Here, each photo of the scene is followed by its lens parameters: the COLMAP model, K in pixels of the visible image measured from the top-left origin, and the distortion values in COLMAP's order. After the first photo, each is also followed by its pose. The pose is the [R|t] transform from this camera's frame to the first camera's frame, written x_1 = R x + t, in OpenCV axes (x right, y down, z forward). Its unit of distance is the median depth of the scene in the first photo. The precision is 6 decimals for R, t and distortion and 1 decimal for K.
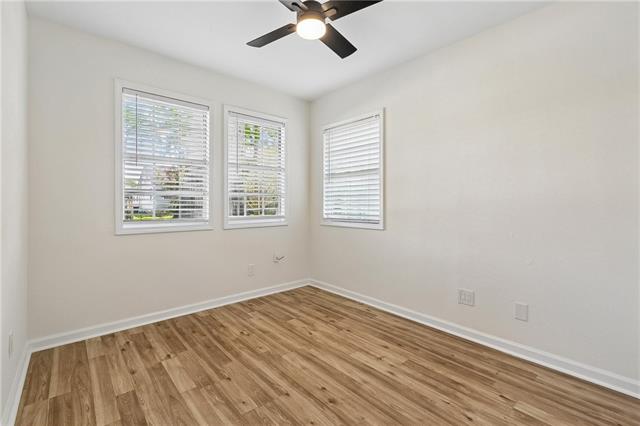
lens RADIAL K [[286.2, 0, 320.0], [0, 286.2, 203.7], [0, 0, 1]] dist [0.001272, 0.000047]
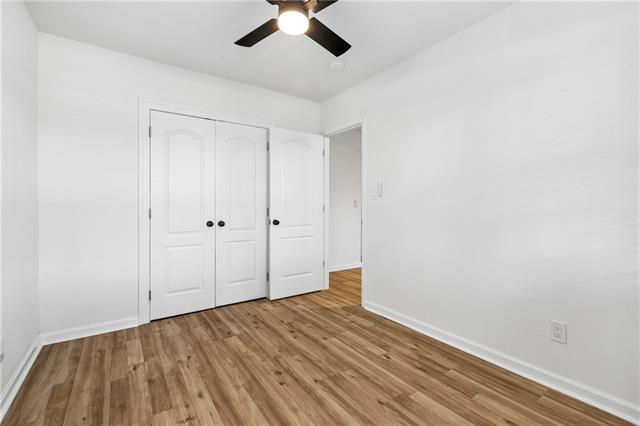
lens RADIAL K [[286.2, 0, 320.0], [0, 286.2, 203.7], [0, 0, 1]] dist [0.001272, 0.000047]
pose [[-0.993707, -0.008133, 0.111717, -0.235404], [-0.008811, 0.999946, -0.005575, -0.006428], [-0.111666, -0.006524, -0.993724, 2.001530]]
